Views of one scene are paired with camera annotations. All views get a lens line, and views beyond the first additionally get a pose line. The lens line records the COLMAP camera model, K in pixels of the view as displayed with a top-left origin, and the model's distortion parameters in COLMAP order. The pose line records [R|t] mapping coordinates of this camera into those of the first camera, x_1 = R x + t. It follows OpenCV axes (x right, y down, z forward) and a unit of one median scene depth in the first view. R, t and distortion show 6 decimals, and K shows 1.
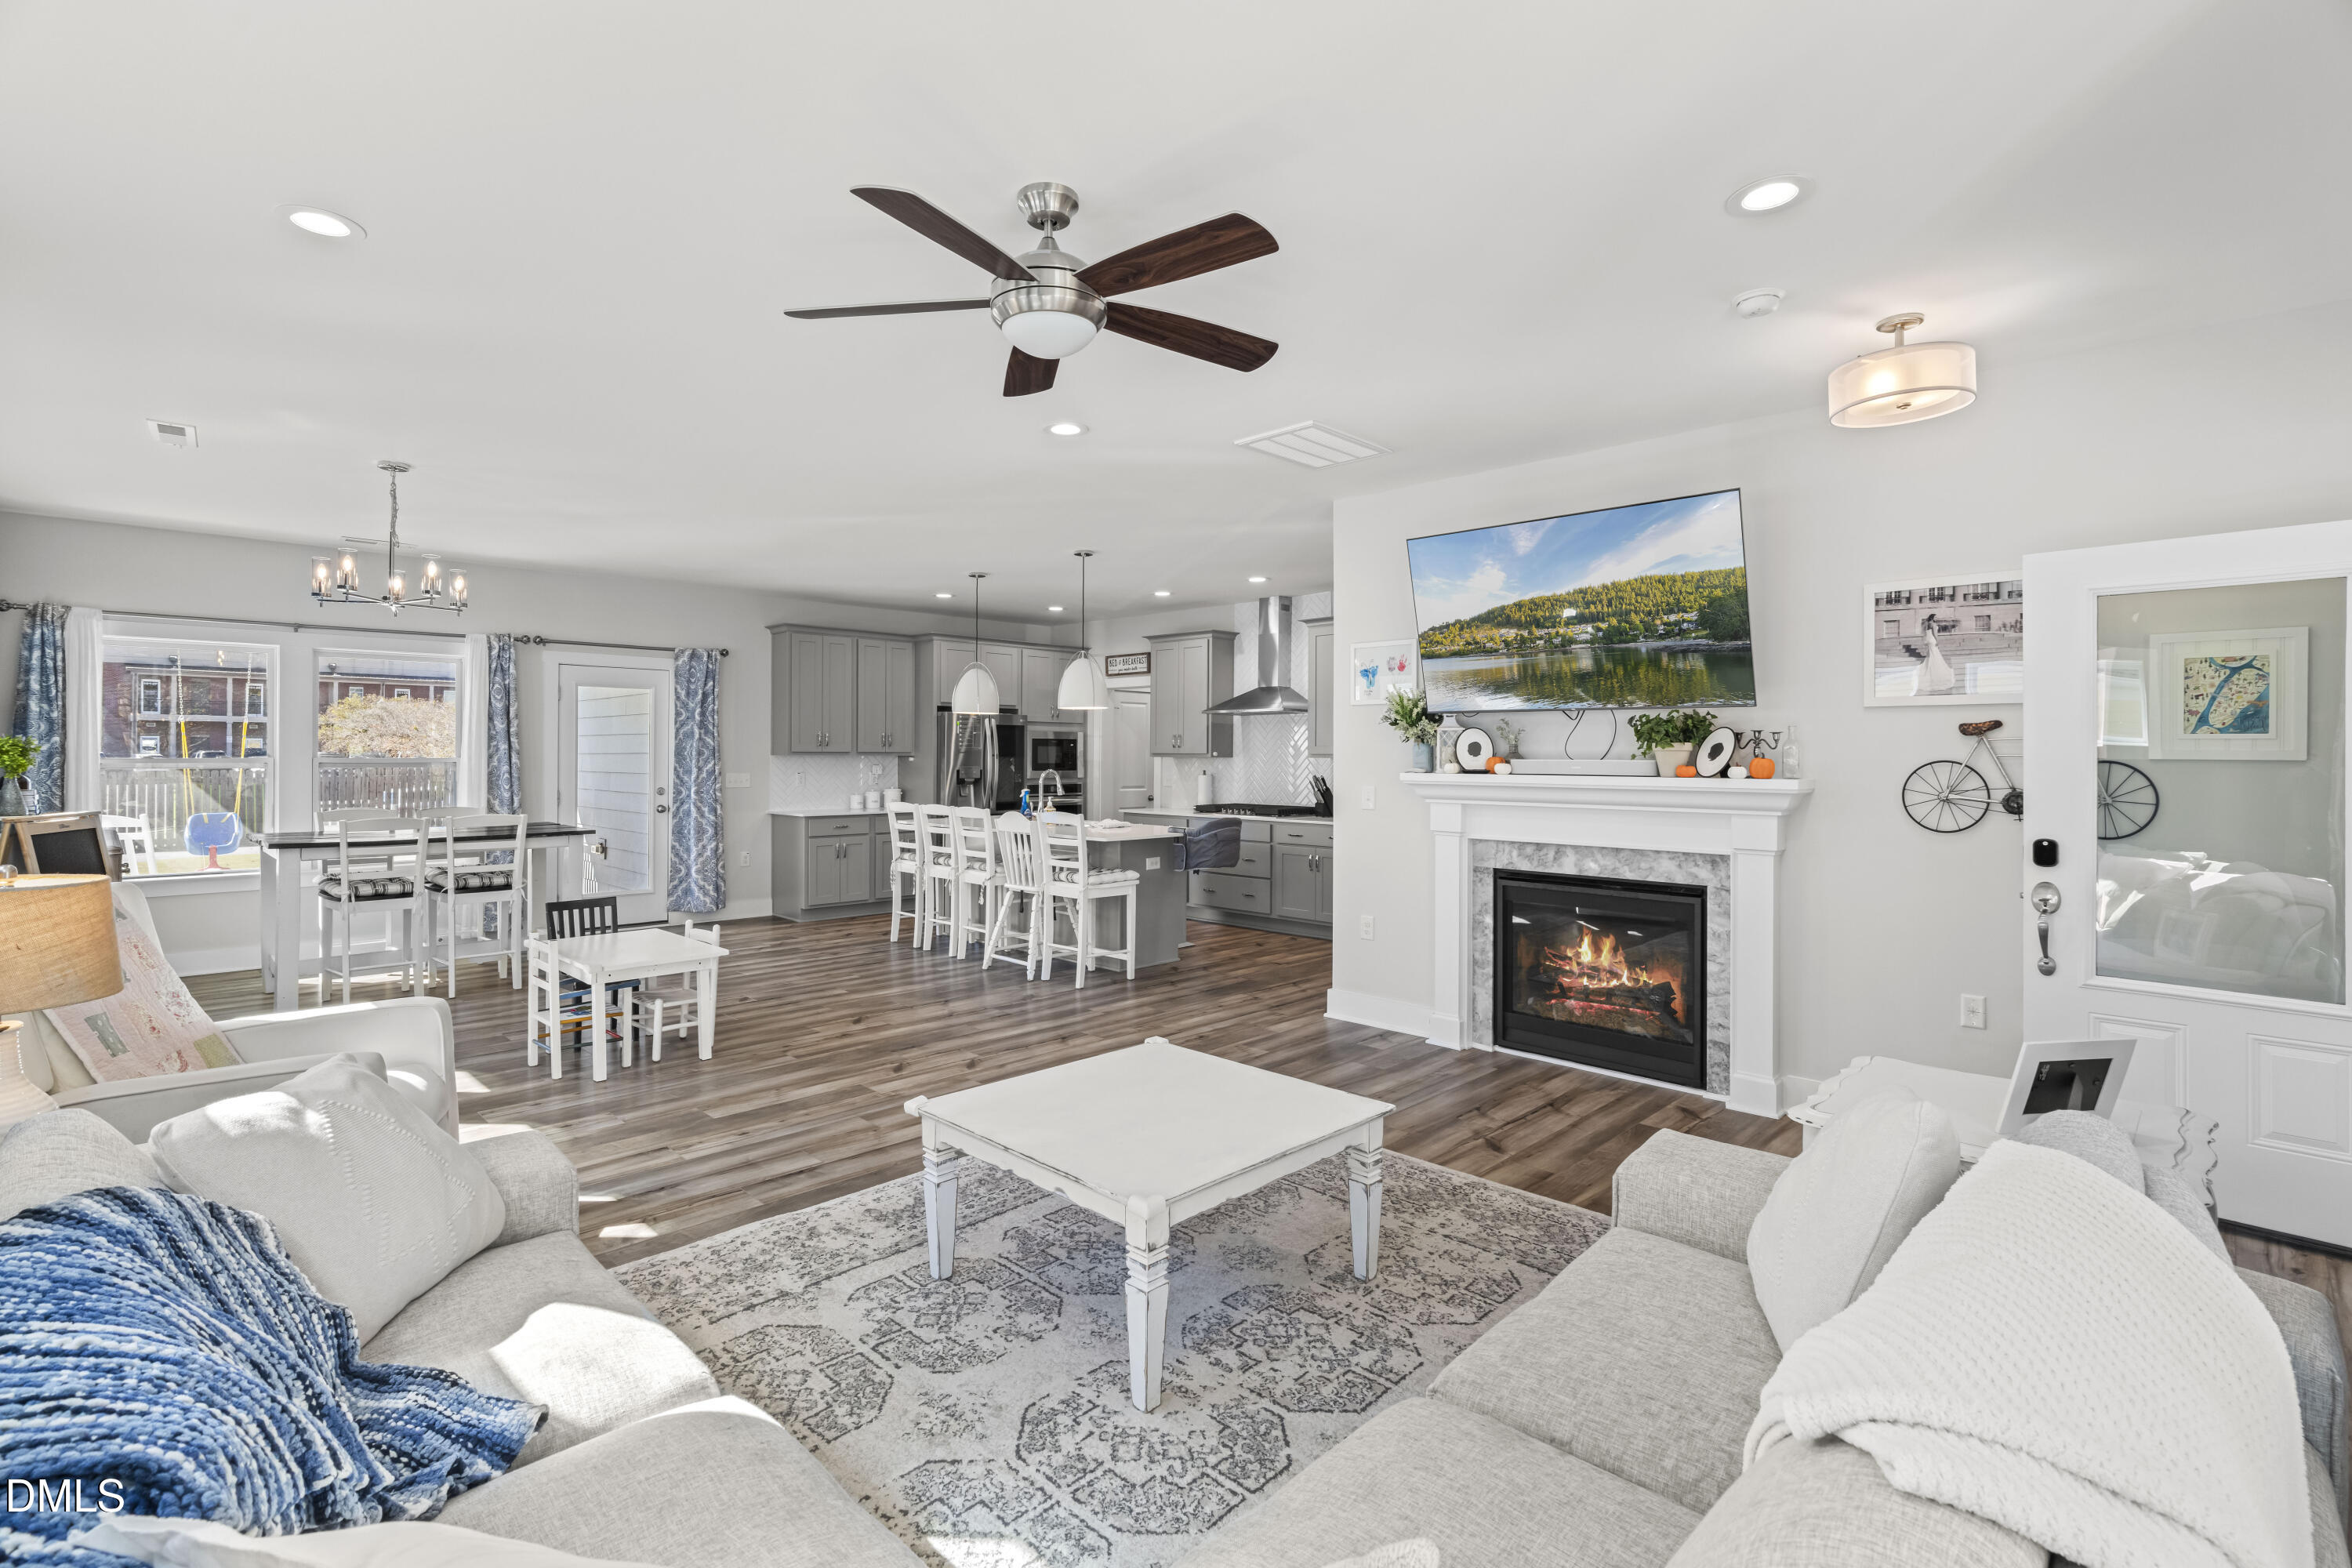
lens RADIAL K [[1063.4, 0, 1178.3], [0, 1063.4, 765.9], [0, 0, 1]] dist [-0.000697, -0.000020]
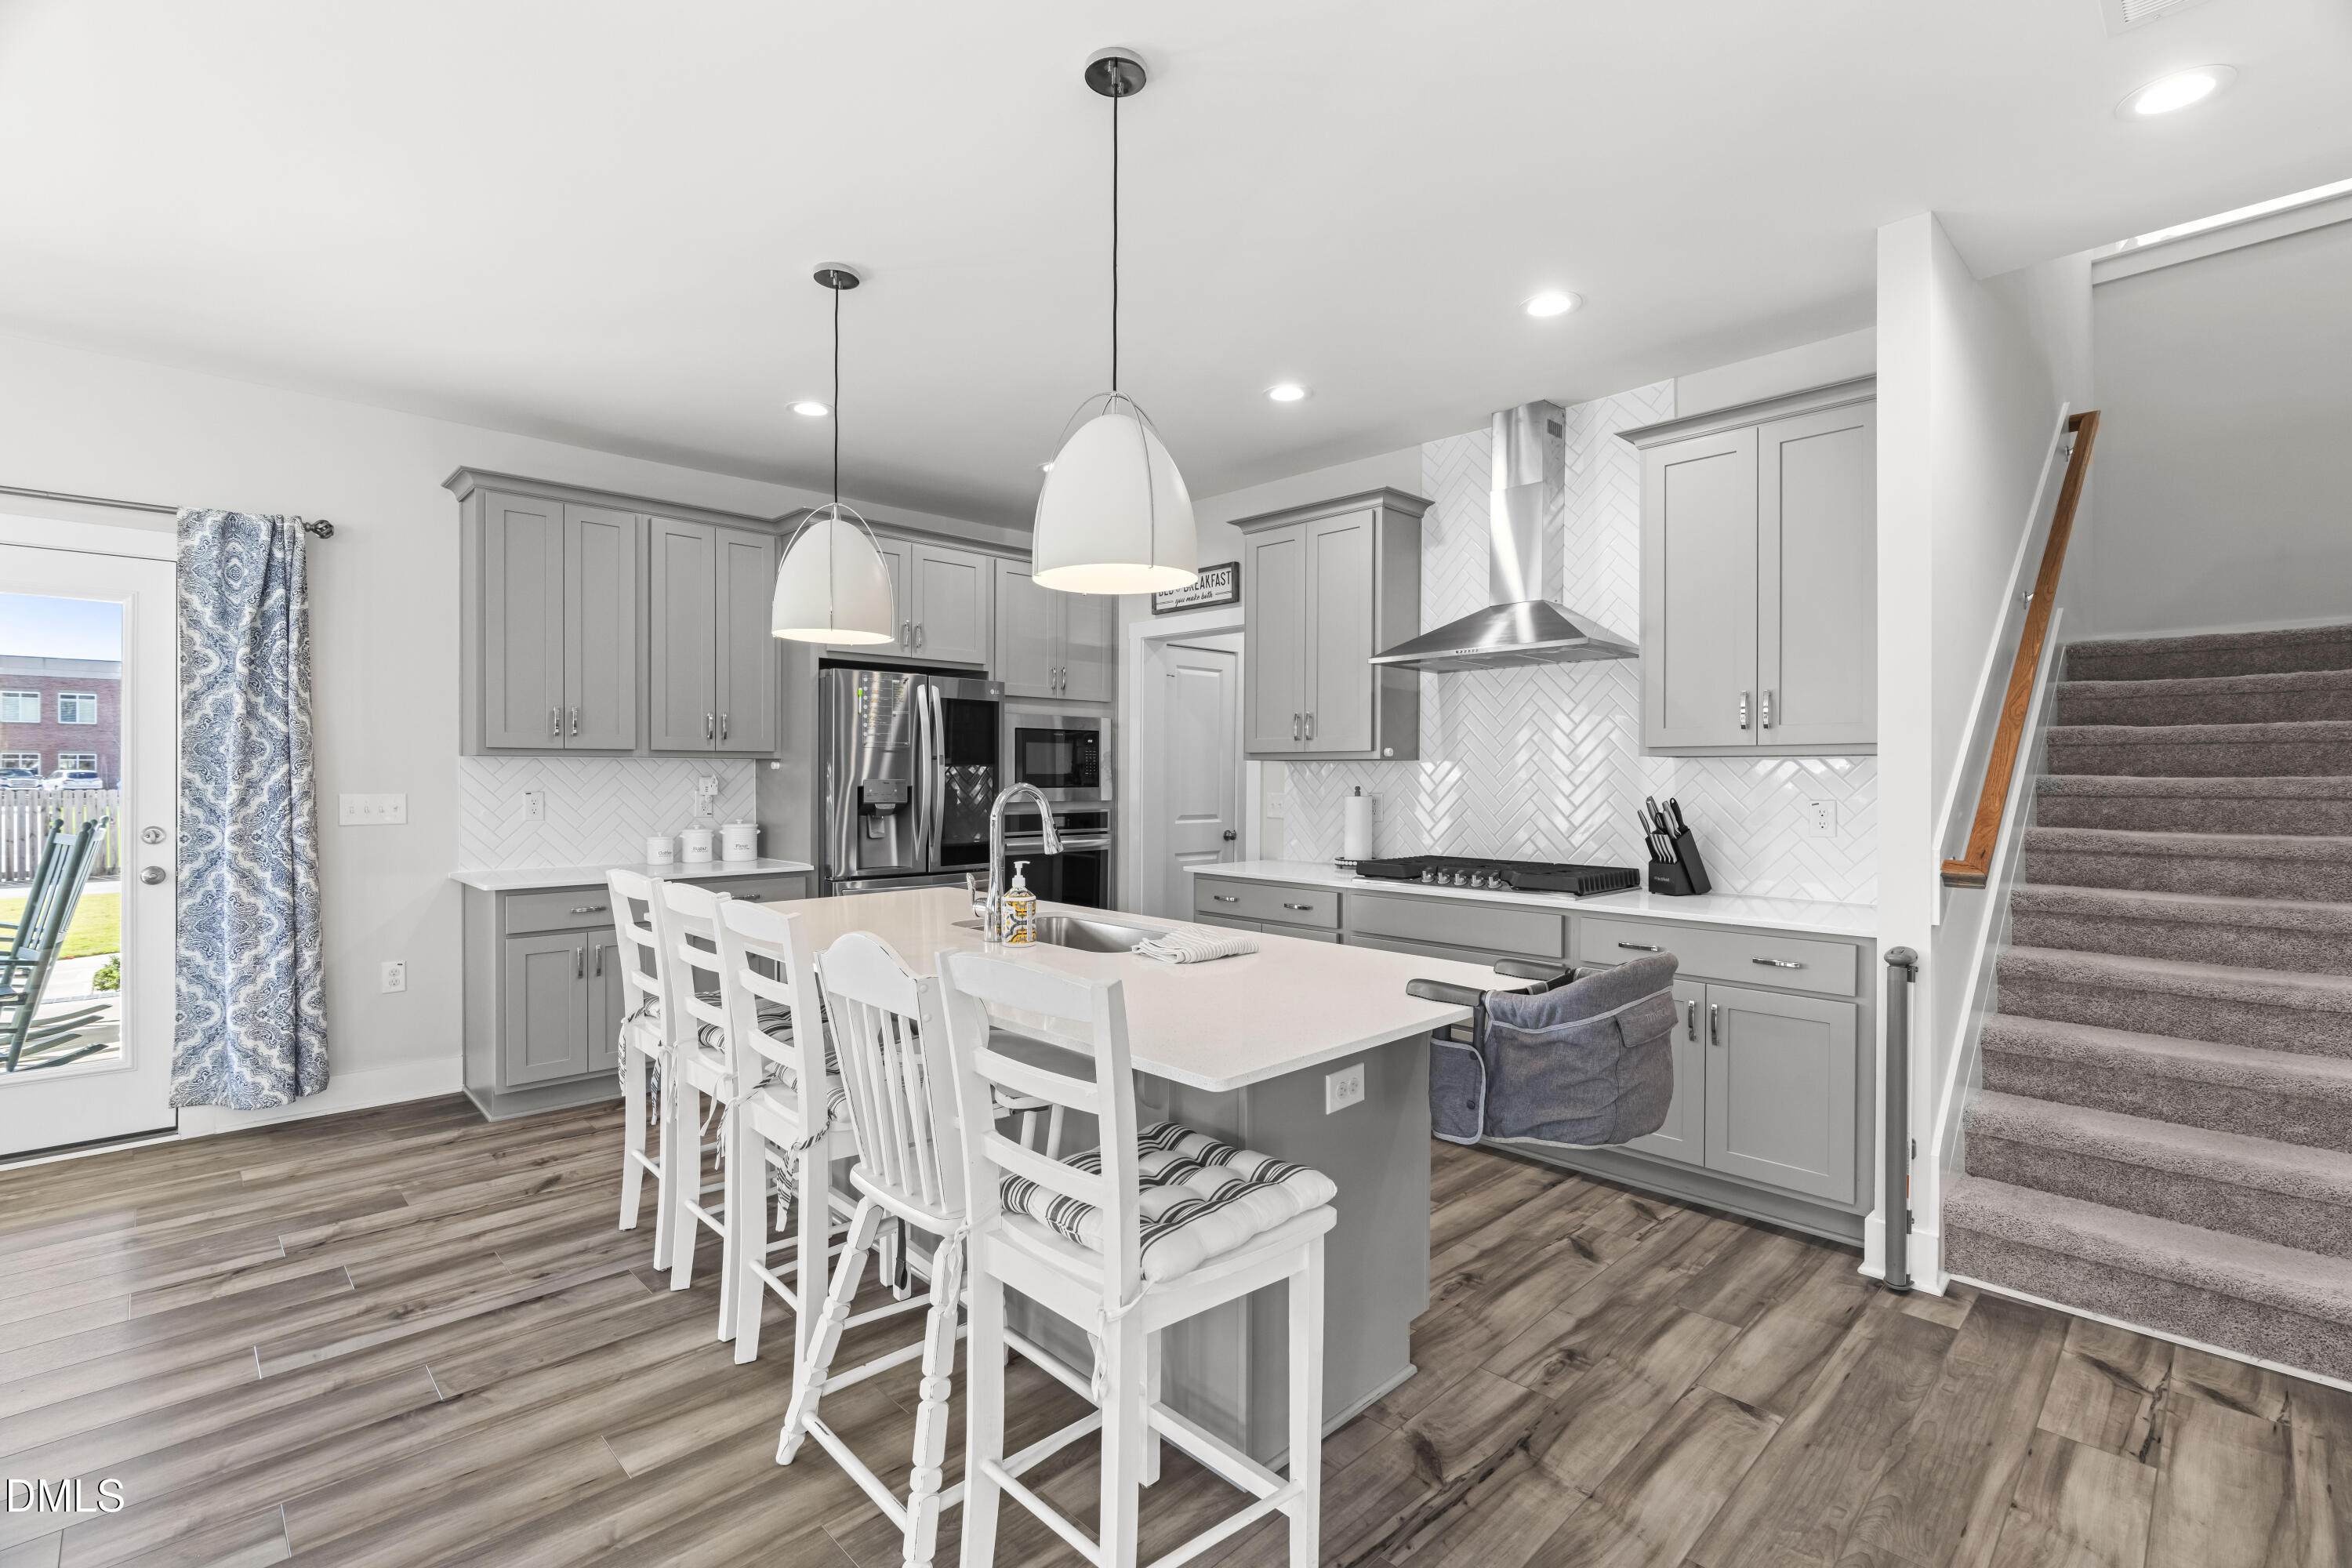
lens RADIAL K [[1063.4, 0, 1177.7], [0, 1063.4, 786.5], [0, 0, 1]] dist [-0.000697, -0.000020]
pose [[0.999740, -0.001002, -0.022771, -0.051013], [0.001112, 0.999988, 0.004829, 0.001865], [0.022766, -0.004853, 0.999729, 0.544704]]
